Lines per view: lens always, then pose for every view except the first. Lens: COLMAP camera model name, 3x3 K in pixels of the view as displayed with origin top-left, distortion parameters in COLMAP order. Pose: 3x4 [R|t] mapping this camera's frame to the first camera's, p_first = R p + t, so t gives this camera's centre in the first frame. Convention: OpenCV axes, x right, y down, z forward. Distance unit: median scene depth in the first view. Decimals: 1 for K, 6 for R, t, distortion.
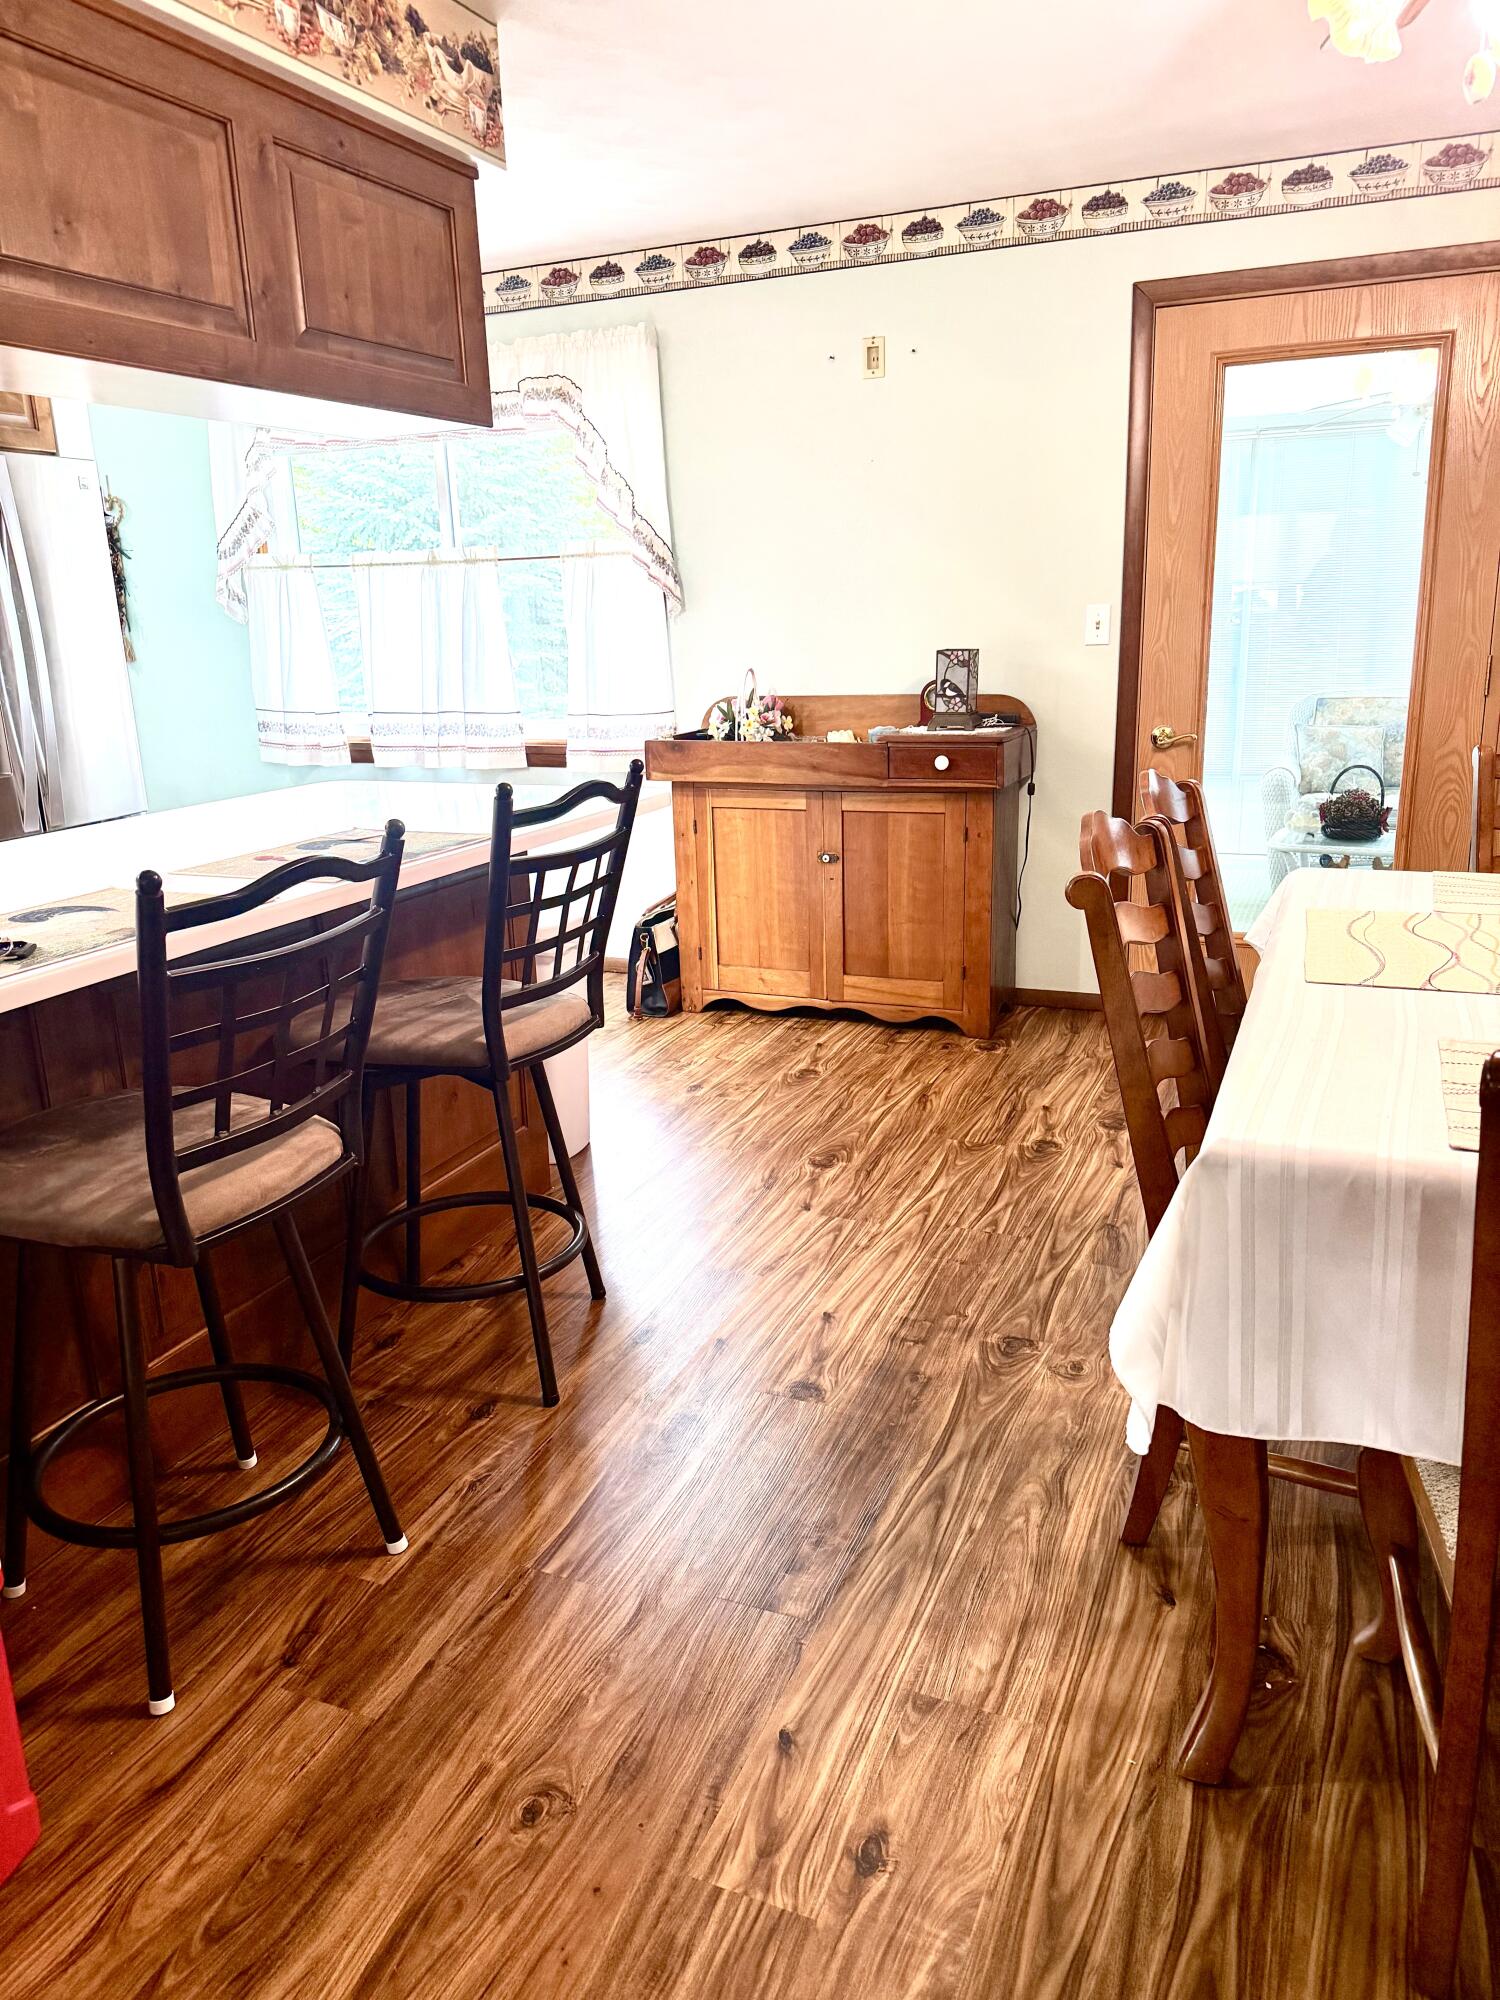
lens RADIAL K [[1423.3, 0, 755.3], [0, 1423.3, 959.3], [0, 0, 1]] dist [0.059690, -0.056798]
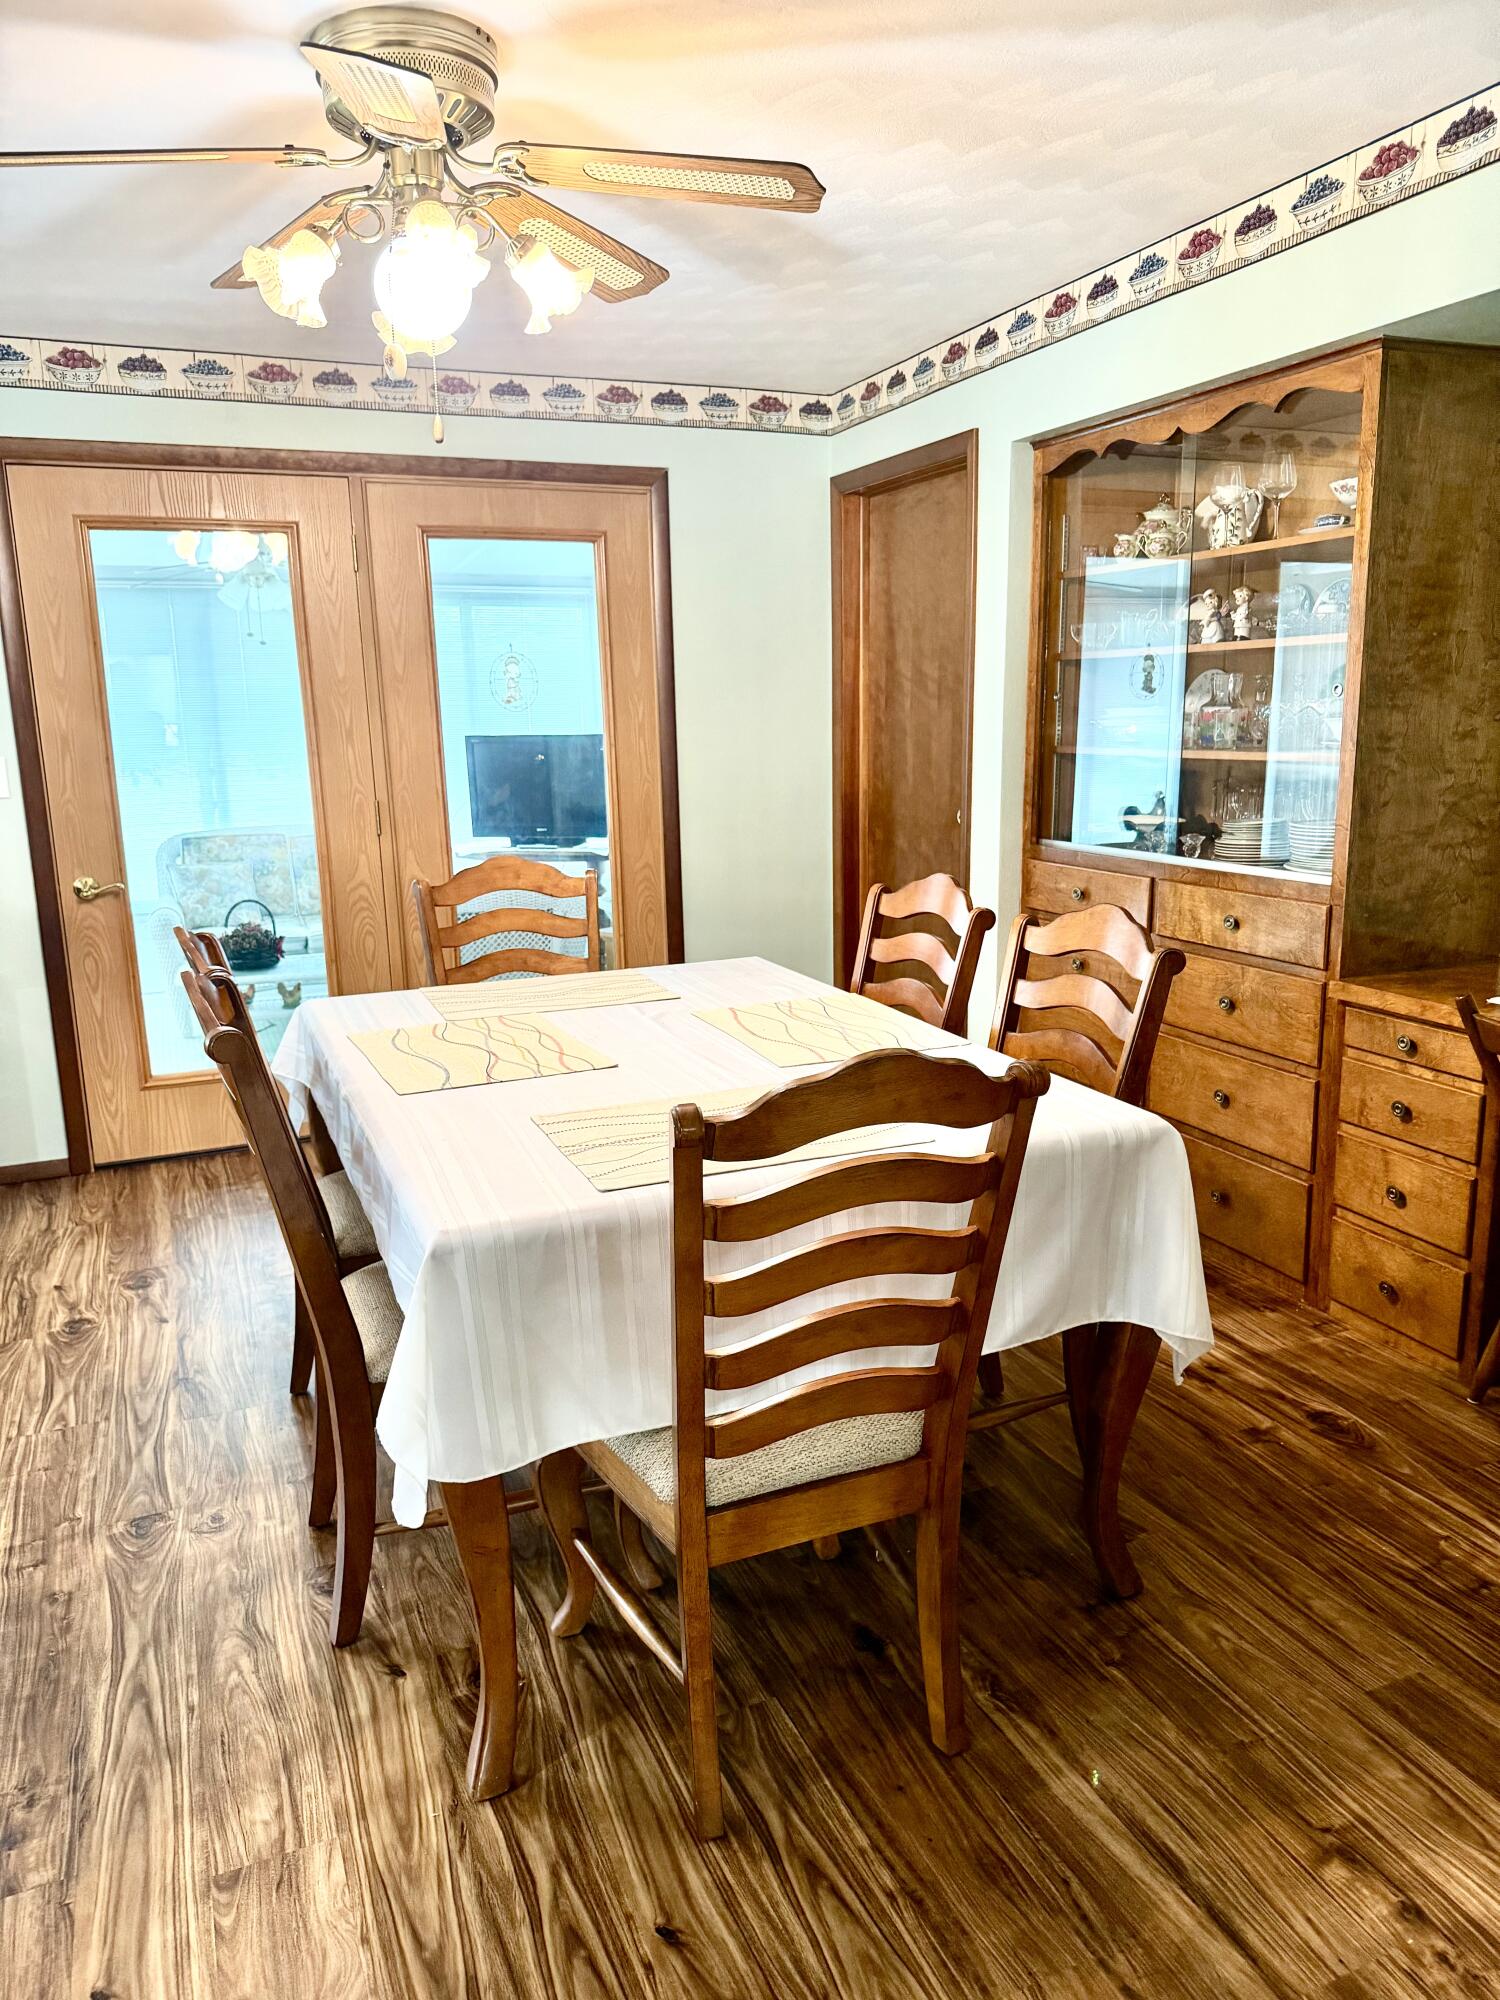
lens RADIAL K [[1423.3, 0, 746.0], [0, 1423.3, 981.0], [0, 0, 1]] dist [0.059690, -0.056798]
pose [[0.703889, -0.125697, 0.699100, -0.207262], [0.177946, 0.984038, -0.002236, -0.021300], [-0.687659, 0.125976, 0.715021, -0.026847]]
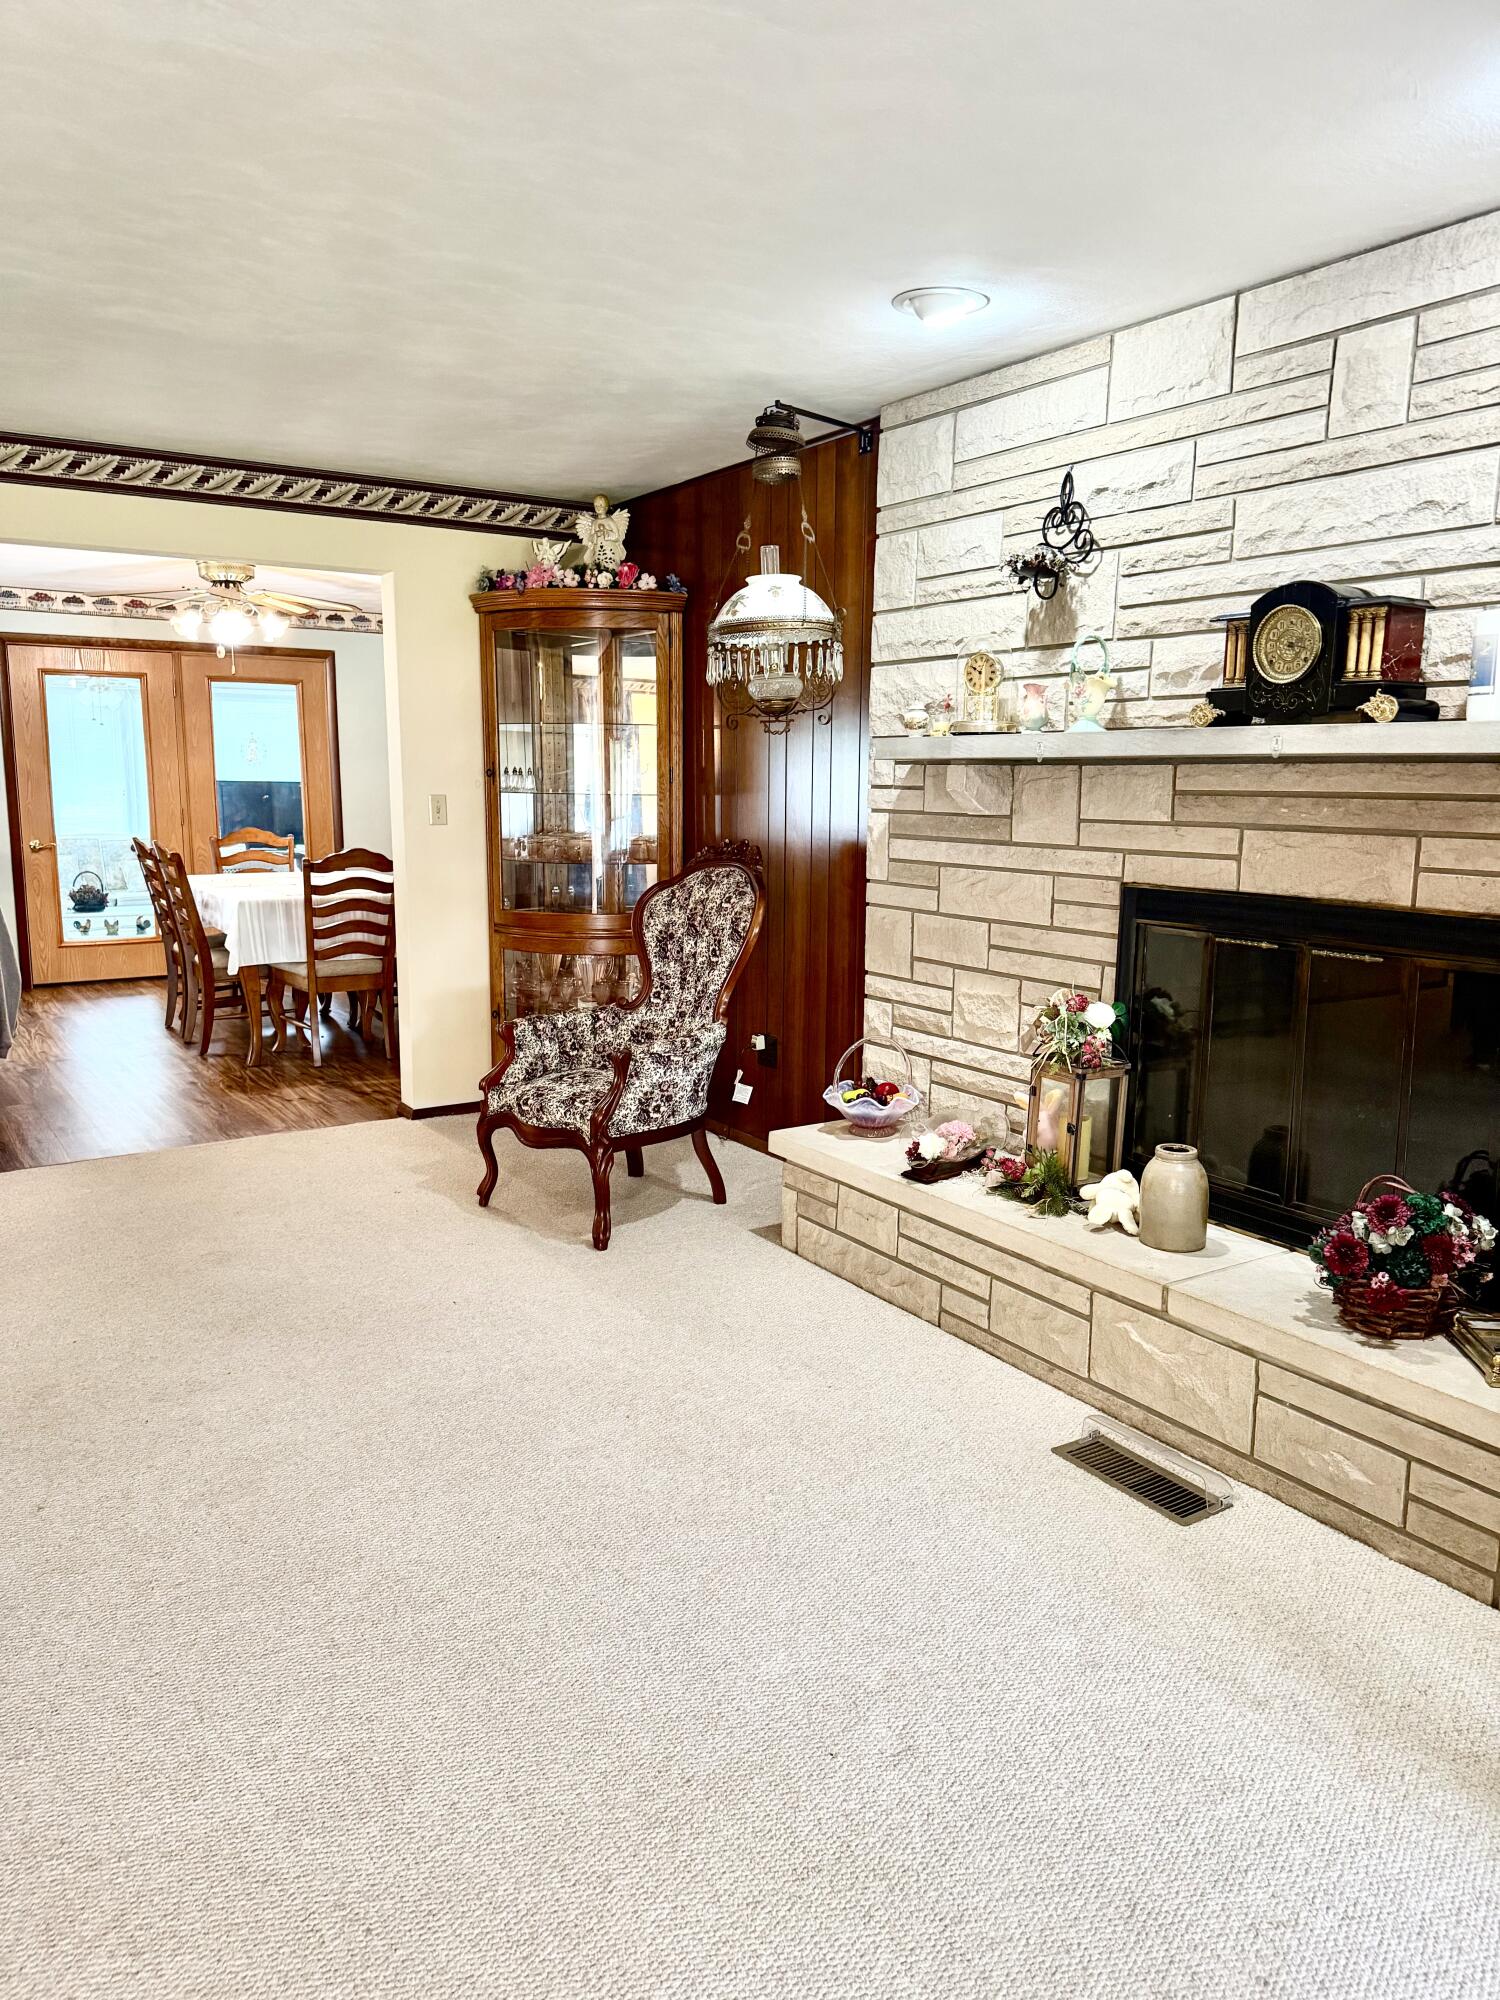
lens RADIAL K [[1423.3, 0, 741.9], [0, 1423.3, 999.4], [0, 0, 1]] dist [0.059690, -0.056798]
pose [[0.565444, -0.099107, 0.818811, -1.842910], [0.178921, 0.983853, -0.004474, 0.542551], [-0.805146, 0.149032, 0.574046, -2.070456]]
